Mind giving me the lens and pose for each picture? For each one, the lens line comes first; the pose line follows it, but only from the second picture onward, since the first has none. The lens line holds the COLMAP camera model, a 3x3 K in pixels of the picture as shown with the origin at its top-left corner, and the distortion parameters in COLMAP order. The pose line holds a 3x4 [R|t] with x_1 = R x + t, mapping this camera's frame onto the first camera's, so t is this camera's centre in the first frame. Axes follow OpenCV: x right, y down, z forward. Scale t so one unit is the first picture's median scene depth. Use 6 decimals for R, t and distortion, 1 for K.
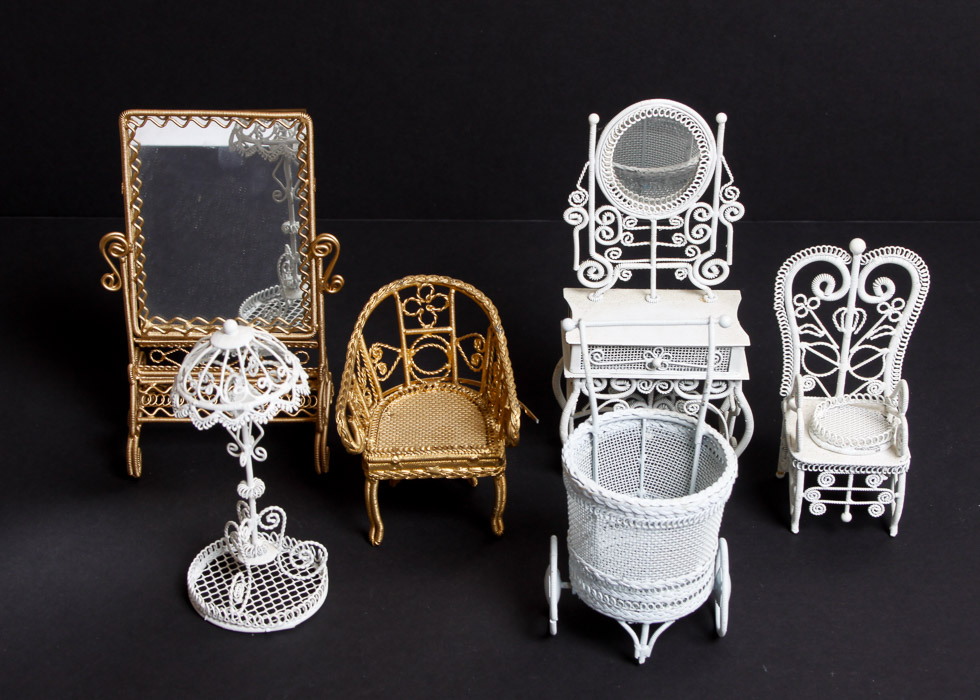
lens RADIAL K [[2020.9, 0, 490.4], [0, 2020.9, 348.6], [0, 0, 1]] dist [-0.033131, 0.000000]
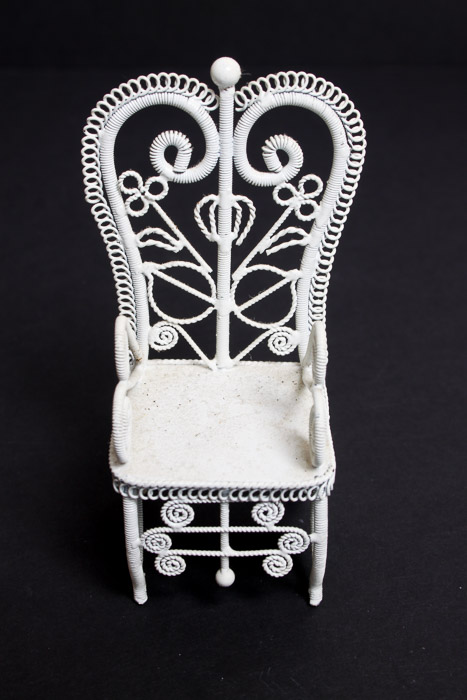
lens RADIAL K [[1257.1, 0, 233.3], [0, 1257.1, 351.6], [0, 0, 1]] dist [0.008368, 0.000000]
pose [[0.998355, -0.028308, 0.049861, 0.162822], [0.027932, 0.999576, 0.008208, 0.019655], [-0.050073, -0.006802, 0.998722, 0.659035]]
